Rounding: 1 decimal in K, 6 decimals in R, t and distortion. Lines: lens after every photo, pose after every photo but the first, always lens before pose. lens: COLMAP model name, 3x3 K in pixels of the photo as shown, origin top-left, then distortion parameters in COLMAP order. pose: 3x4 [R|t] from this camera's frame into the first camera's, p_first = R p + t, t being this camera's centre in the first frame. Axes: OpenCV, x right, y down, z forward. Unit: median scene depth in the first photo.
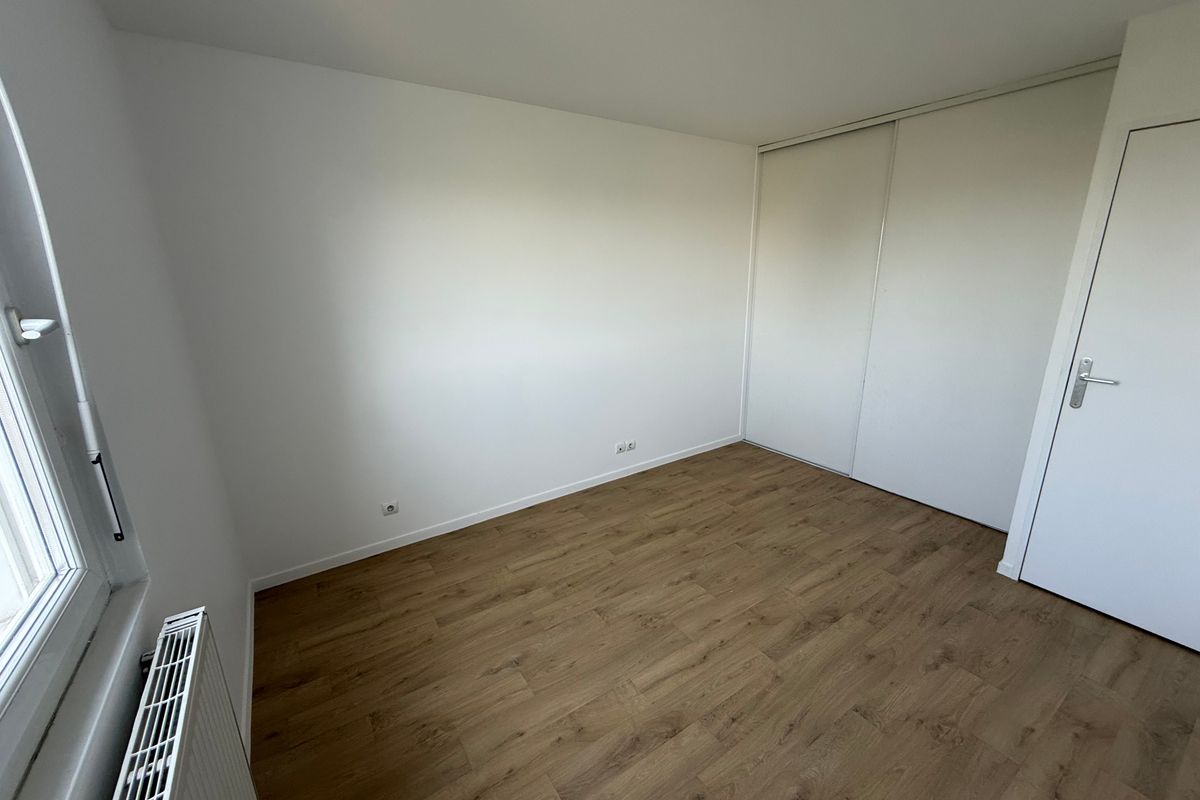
lens RADIAL K [[478.7, 0, 587.9], [0, 478.7, 398.7], [0, 0, 1]] dist [-0.001356, -0.000370]
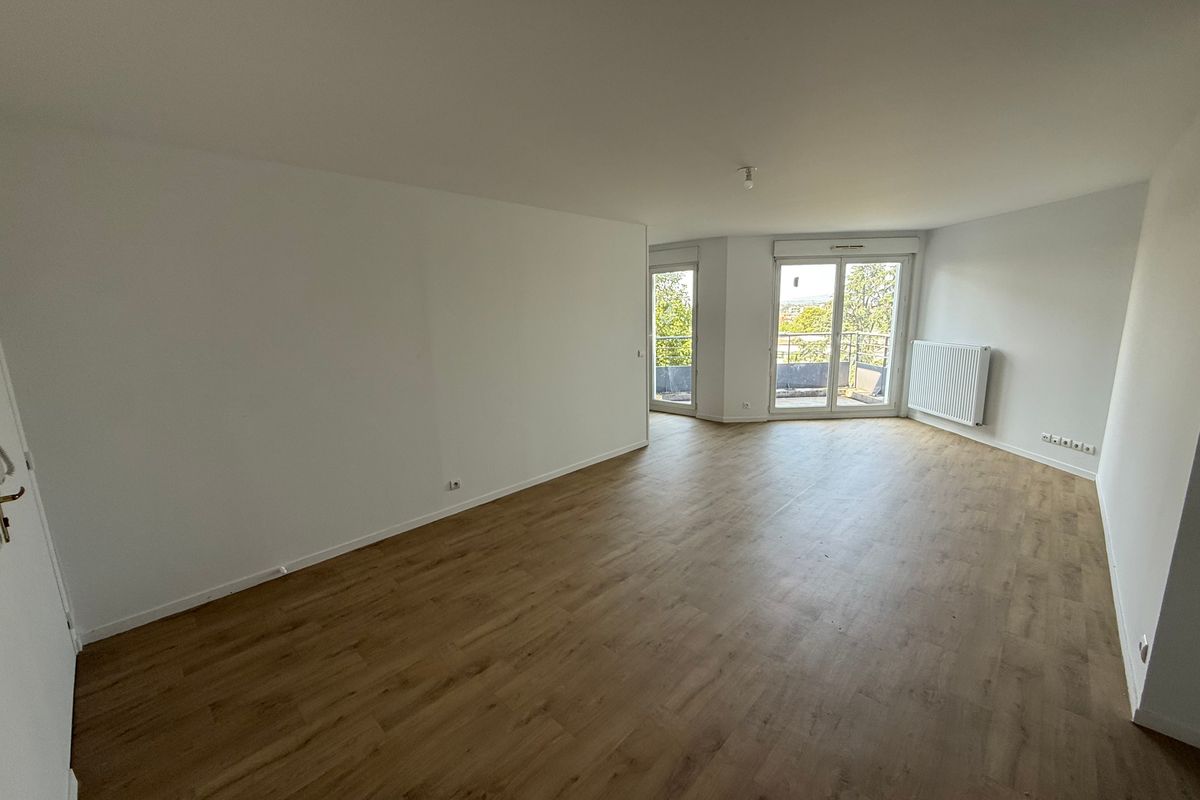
lens RADIAL K [[484.0, 0, 602.0], [0, 484.0, 308.2], [0, 0, 1]] dist [0.012101, -0.000270]
pose [[0.971094, 0.003554, 0.238669, -0.134455], [0.064200, 0.959155, -0.275501, 0.025966], [-0.229900, 0.282860, 0.931202, -0.084323]]
